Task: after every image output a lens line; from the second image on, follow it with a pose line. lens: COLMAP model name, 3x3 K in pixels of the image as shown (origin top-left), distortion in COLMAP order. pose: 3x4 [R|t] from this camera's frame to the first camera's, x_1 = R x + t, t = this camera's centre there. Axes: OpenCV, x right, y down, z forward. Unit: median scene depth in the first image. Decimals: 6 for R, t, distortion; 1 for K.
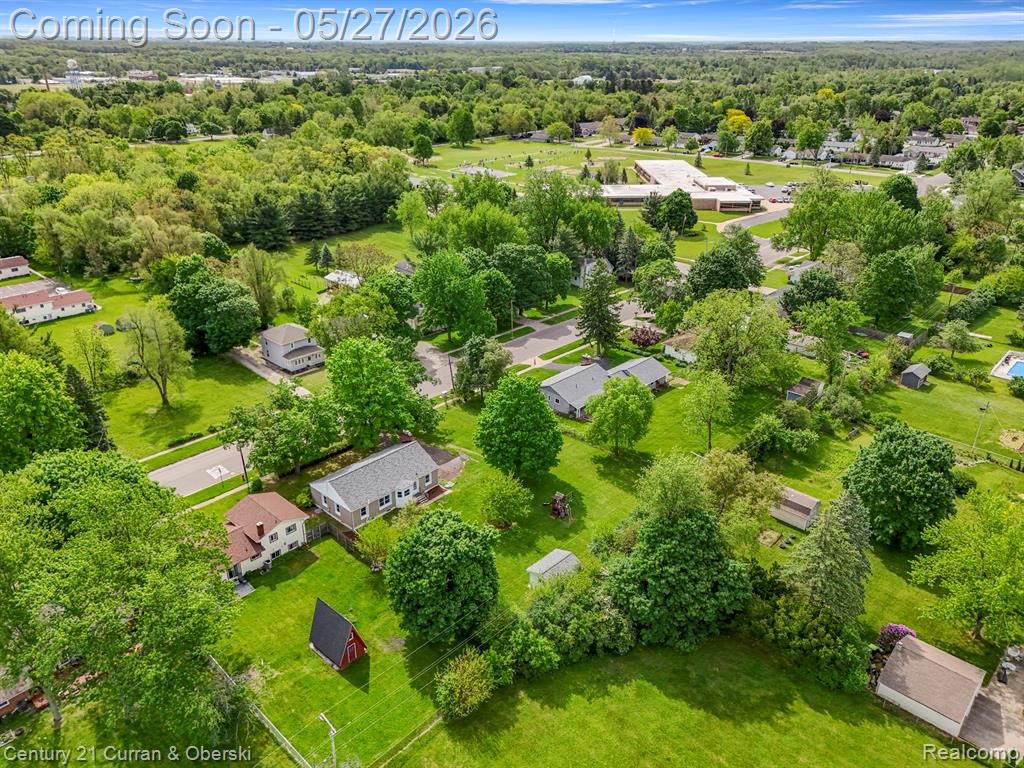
lens RADIAL K [[748.2, 0, 512.0], [0, 748.2, 384.0], [0, 0, 1]] dist [0.071286, -0.052648]
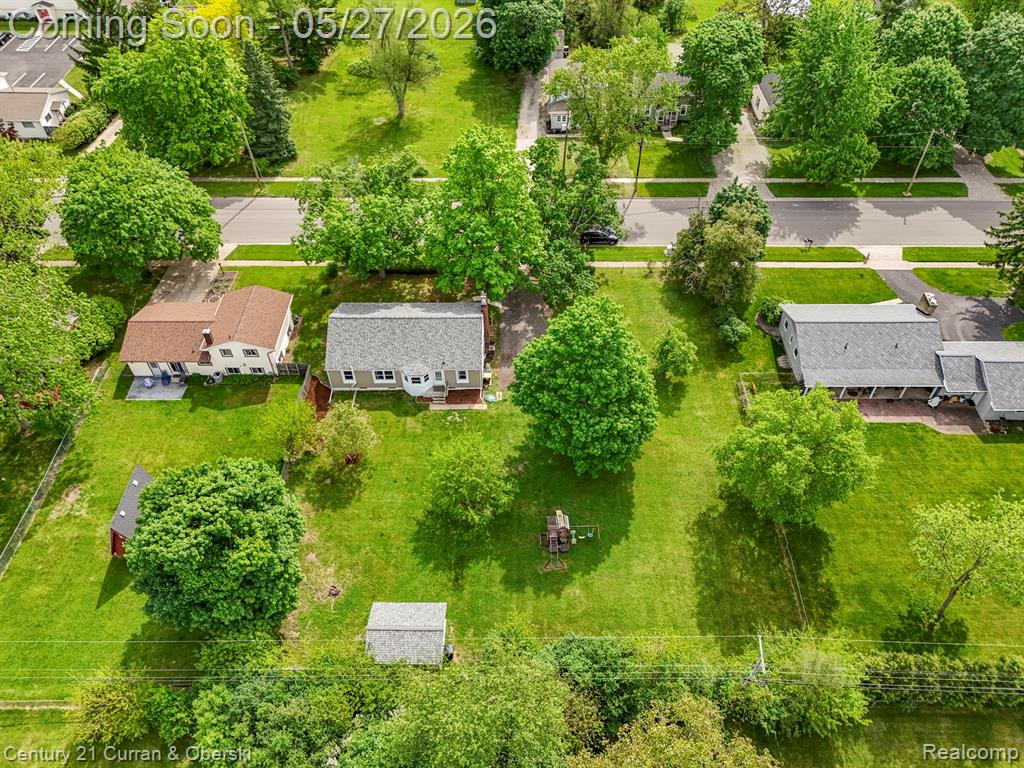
lens RADIAL K [[757.9, 0, 512.0], [0, 757.9, 384.0], [0, 0, 1]] dist [0.056431, -0.034192]
pose [[0.677294, 0.526686, -0.513686, 0.195646], [-0.292743, 0.833493, 0.468605, -0.143794], [0.674962, -0.167006, 0.718704, 0.376827]]
